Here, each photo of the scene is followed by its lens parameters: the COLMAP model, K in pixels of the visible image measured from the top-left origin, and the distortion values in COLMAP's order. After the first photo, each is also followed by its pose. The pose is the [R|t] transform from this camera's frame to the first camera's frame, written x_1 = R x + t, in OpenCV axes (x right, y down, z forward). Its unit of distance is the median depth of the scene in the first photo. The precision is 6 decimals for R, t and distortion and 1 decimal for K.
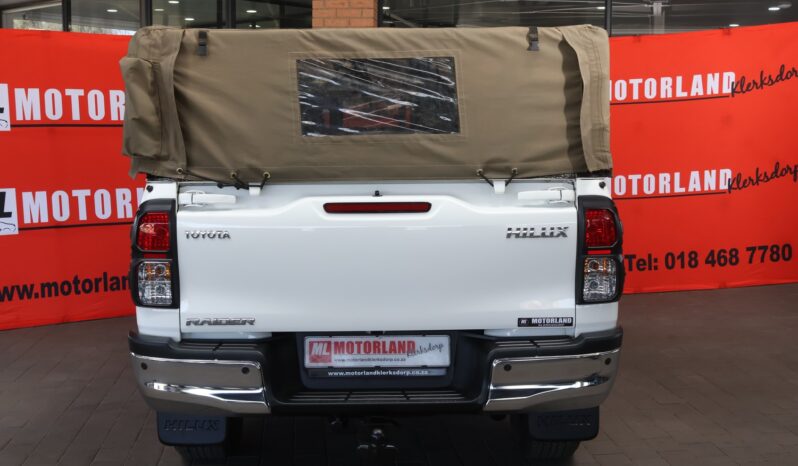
lens RADIAL K [[1094.4, 0, 399.0], [0, 1094.4, 233.0], [0, 0, 1]] dist [-0.027025, -0.024949]
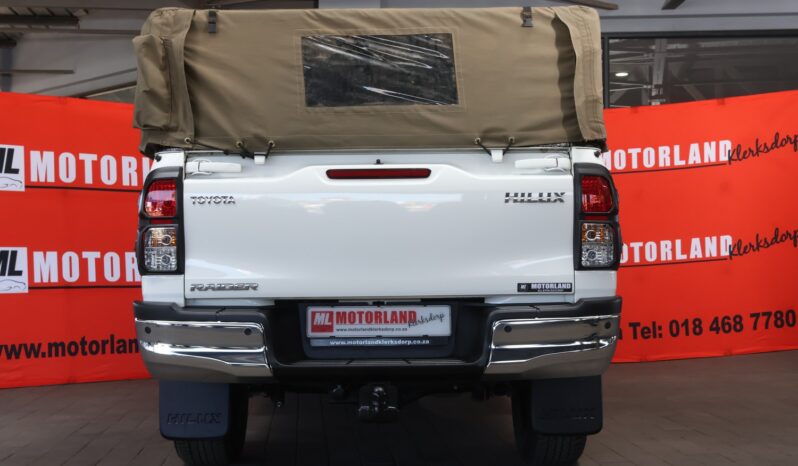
lens RADIAL K [[1089.0, 0, 399.0], [0, 1089.0, 233.0], [0, 0, 1]] dist [-0.027663, -0.036861]
pose [[0.999962, -0.004293, -0.007595, 0.006912], [0.003216, 0.990645, -0.136424, 0.169704], [0.008110, 0.136395, 0.990621, -0.006338]]
